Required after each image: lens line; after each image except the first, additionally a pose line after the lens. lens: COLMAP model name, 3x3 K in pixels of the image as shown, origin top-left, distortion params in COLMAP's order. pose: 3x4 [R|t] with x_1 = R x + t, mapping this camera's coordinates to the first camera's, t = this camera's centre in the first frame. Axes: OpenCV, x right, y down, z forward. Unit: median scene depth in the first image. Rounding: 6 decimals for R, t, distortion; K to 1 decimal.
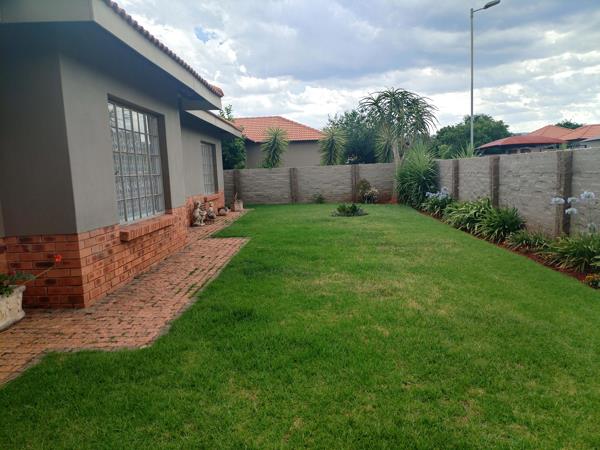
lens RADIAL K [[447.8, 0, 296.6], [0, 447.8, 225.8], [0, 0, 1]] dist [0.087053, -0.111221]
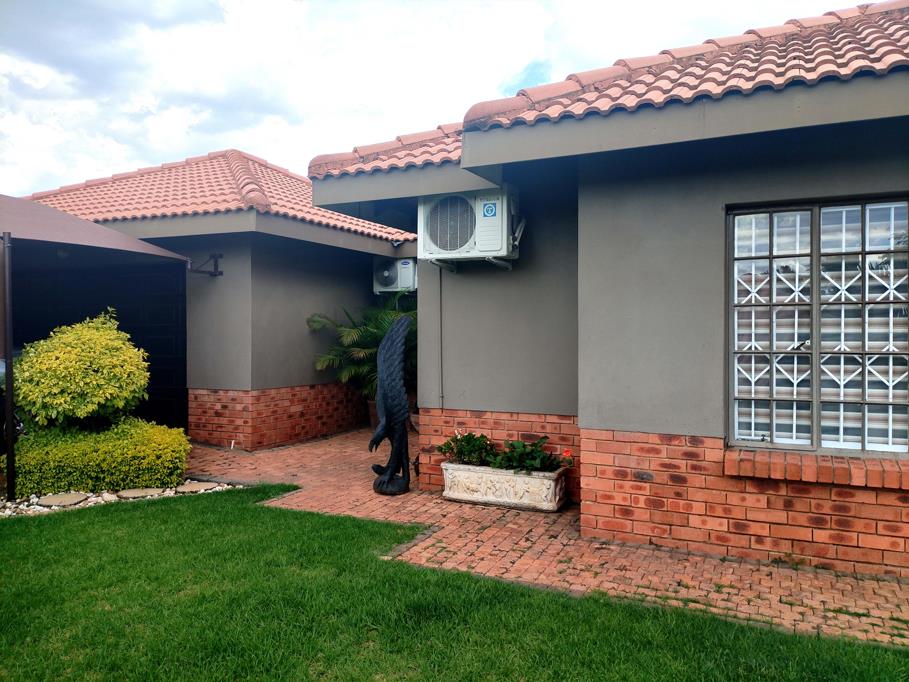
lens RADIAL K [[678.4, 0, 449.4], [0, 678.4, 342.3], [0, 0, 1]] dist [0.087053, -0.111221]
pose [[-0.405069, 0.053229, -0.912735, 0.555814], [-0.092790, 0.990756, 0.098959, -0.194707], [0.909565, 0.124778, -0.396386, 1.160752]]
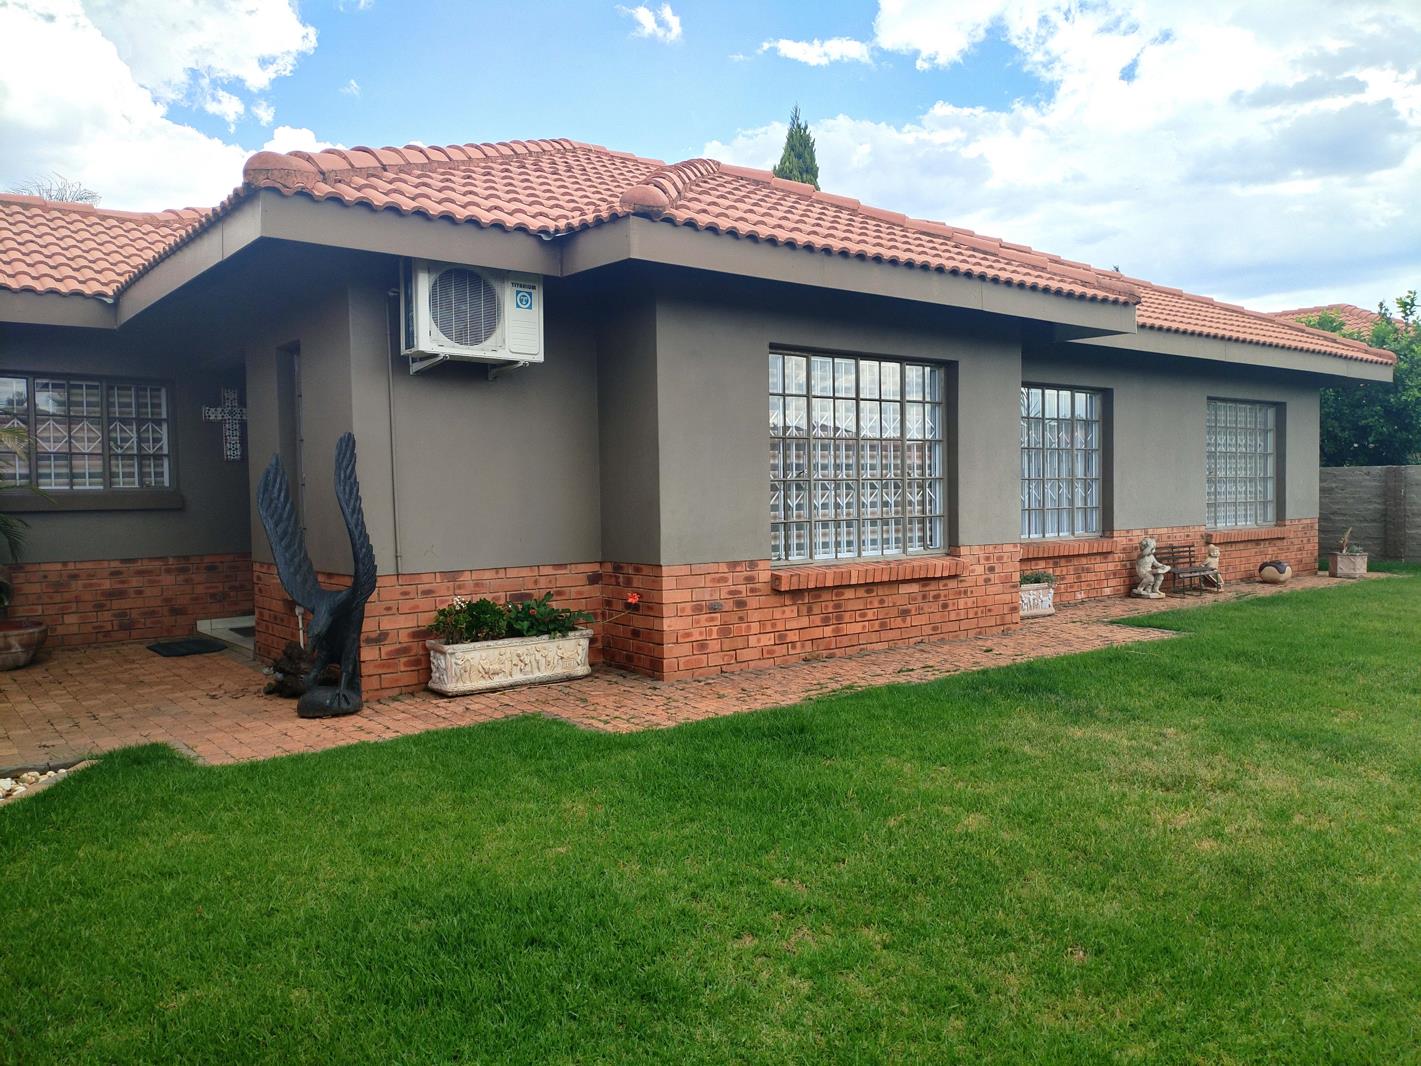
lens RADIAL K [[1060.6, 0, 702.5], [0, 1060.6, 535.0], [0, 0, 1]] dist [0.087053, -0.111221]
pose [[0.641152, 0.064540, -0.764695, 0.689445], [-0.105315, 0.994429, -0.004371, -0.024244], [0.760153, 0.083337, 0.644377, 0.048456]]
